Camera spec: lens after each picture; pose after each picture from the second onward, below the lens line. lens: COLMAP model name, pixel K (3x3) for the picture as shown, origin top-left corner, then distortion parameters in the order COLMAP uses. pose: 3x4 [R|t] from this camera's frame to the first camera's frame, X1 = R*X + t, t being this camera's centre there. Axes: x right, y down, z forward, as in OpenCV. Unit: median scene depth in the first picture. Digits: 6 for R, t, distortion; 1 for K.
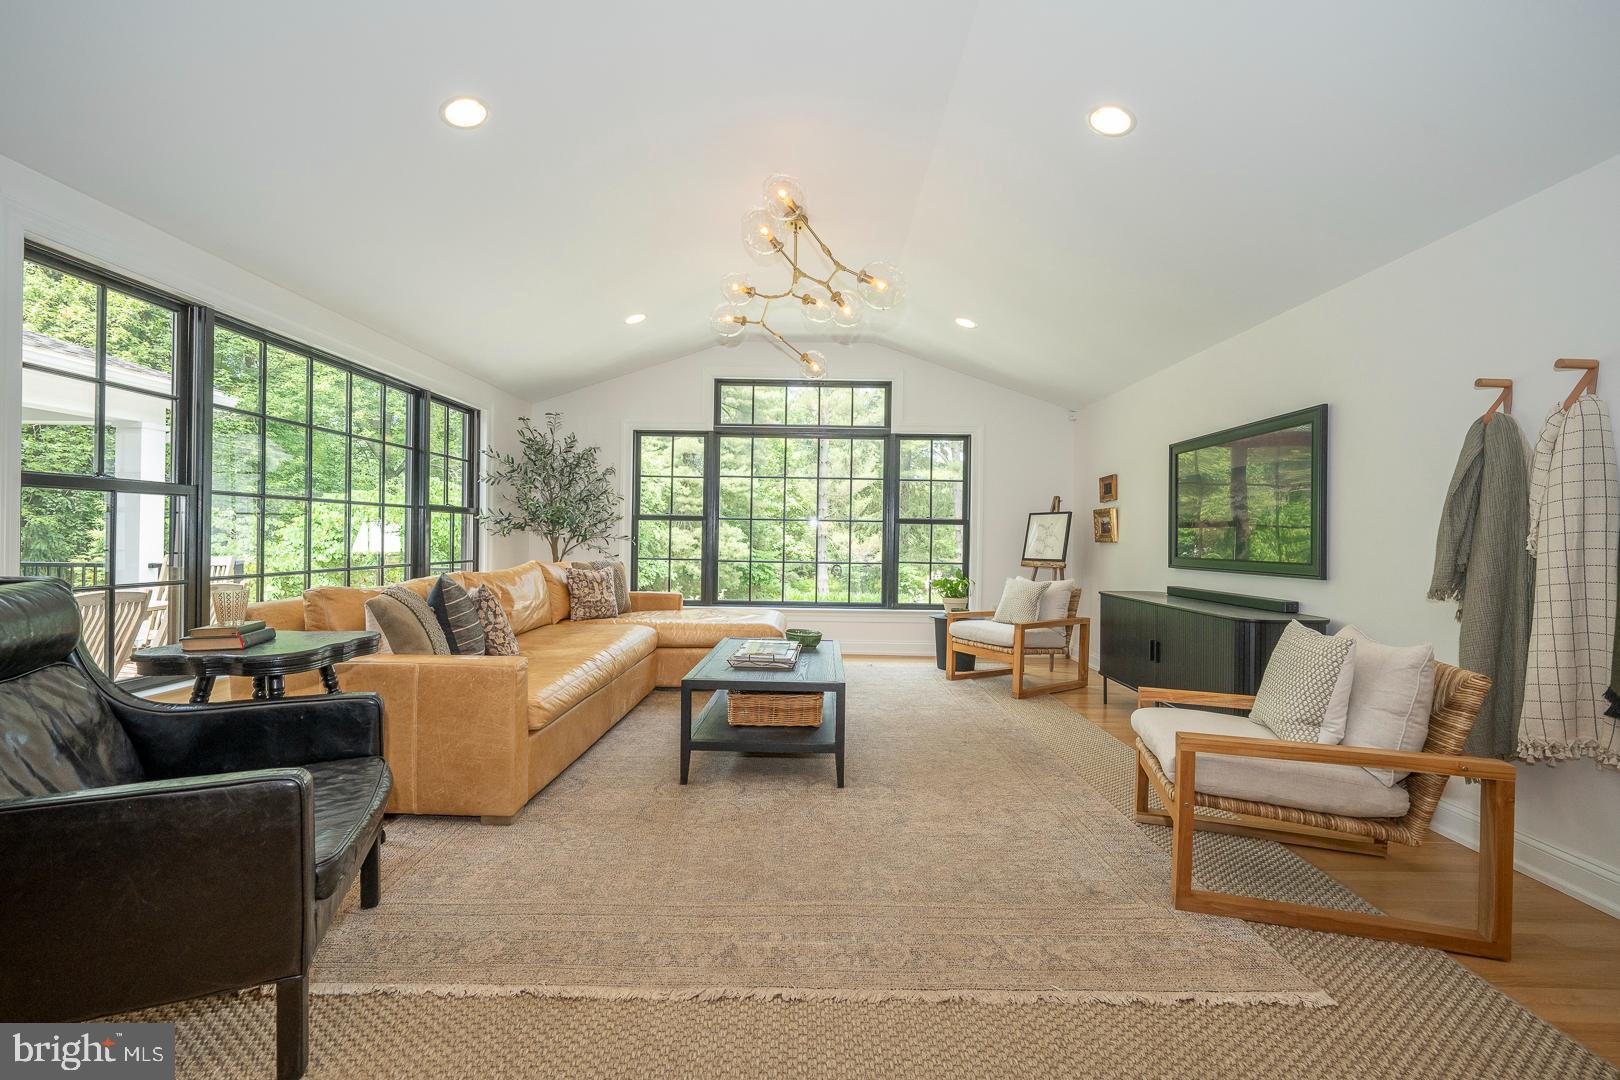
lens RADIAL K [[688.8, 0, 812.8], [0, 688.8, 536.8], [0, 0, 1]] dist [0.001266, -0.000403]
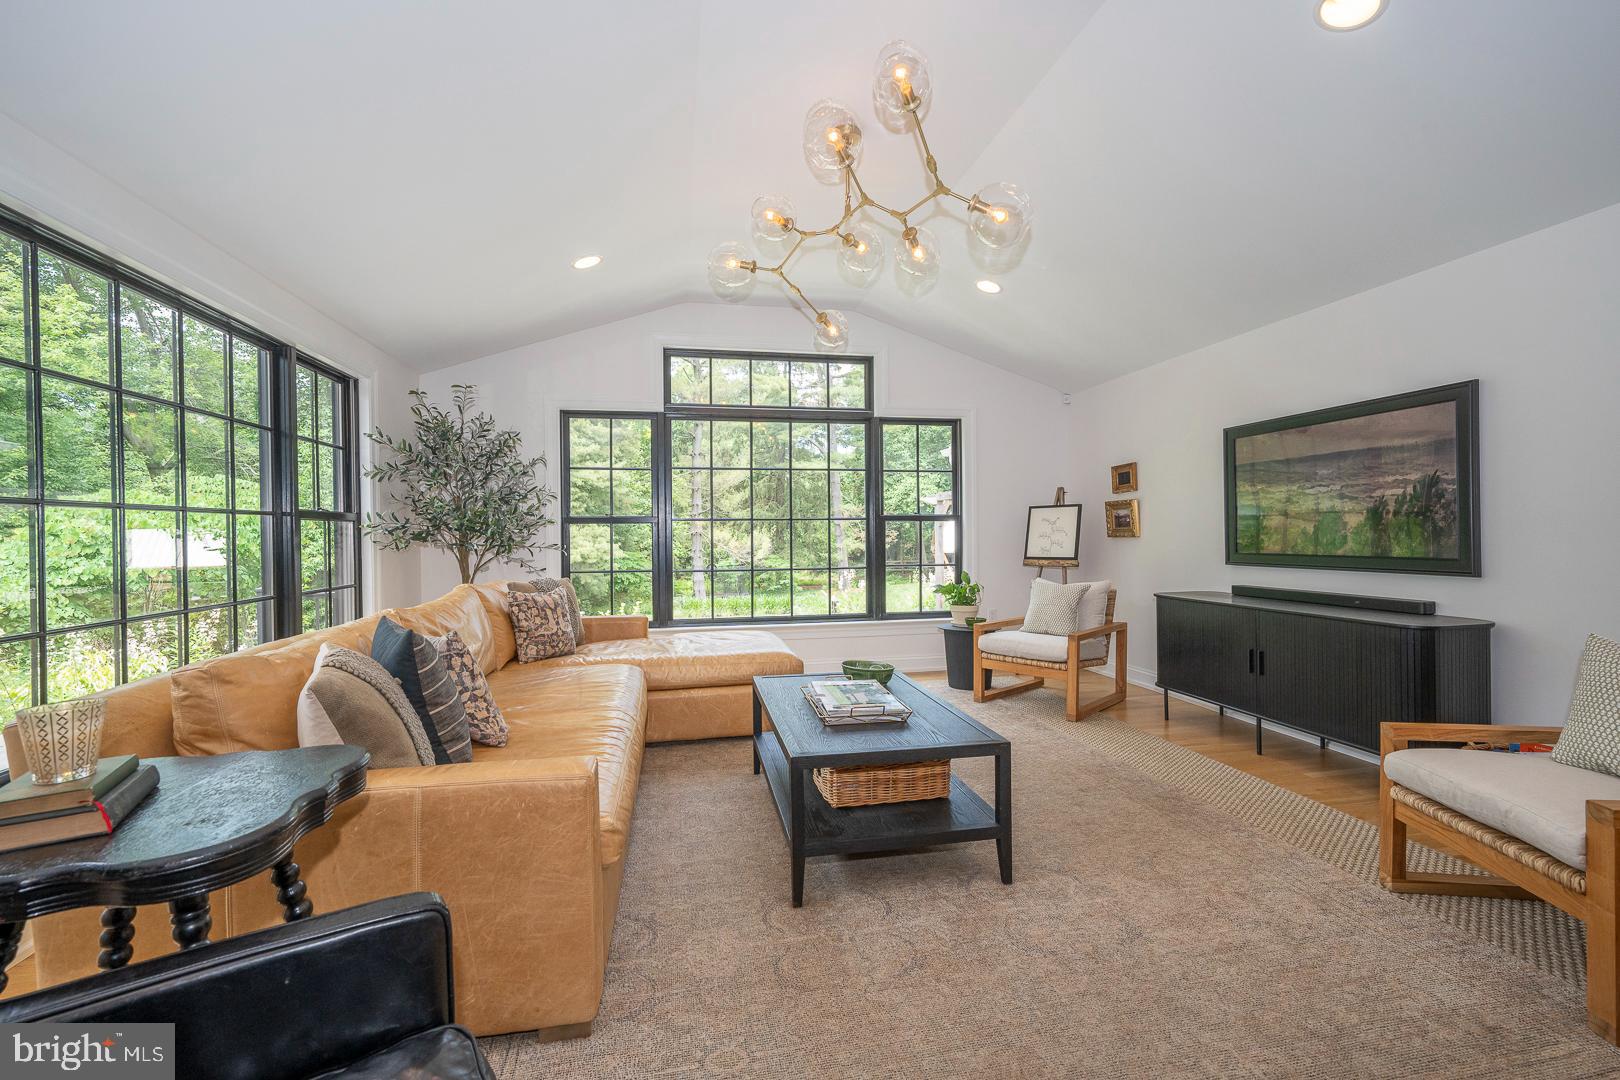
lens RADIAL K [[713.1, 0, 814.6], [0, 713.1, 536.6], [0, 0, 1]] dist [0.000279, 0.001742]
pose [[0.977998, -0.026180, 0.206964, -0.195542], [0.024749, 0.999649, 0.009503, -0.013647], [-0.207140, -0.004172, 0.978302, 0.183656]]
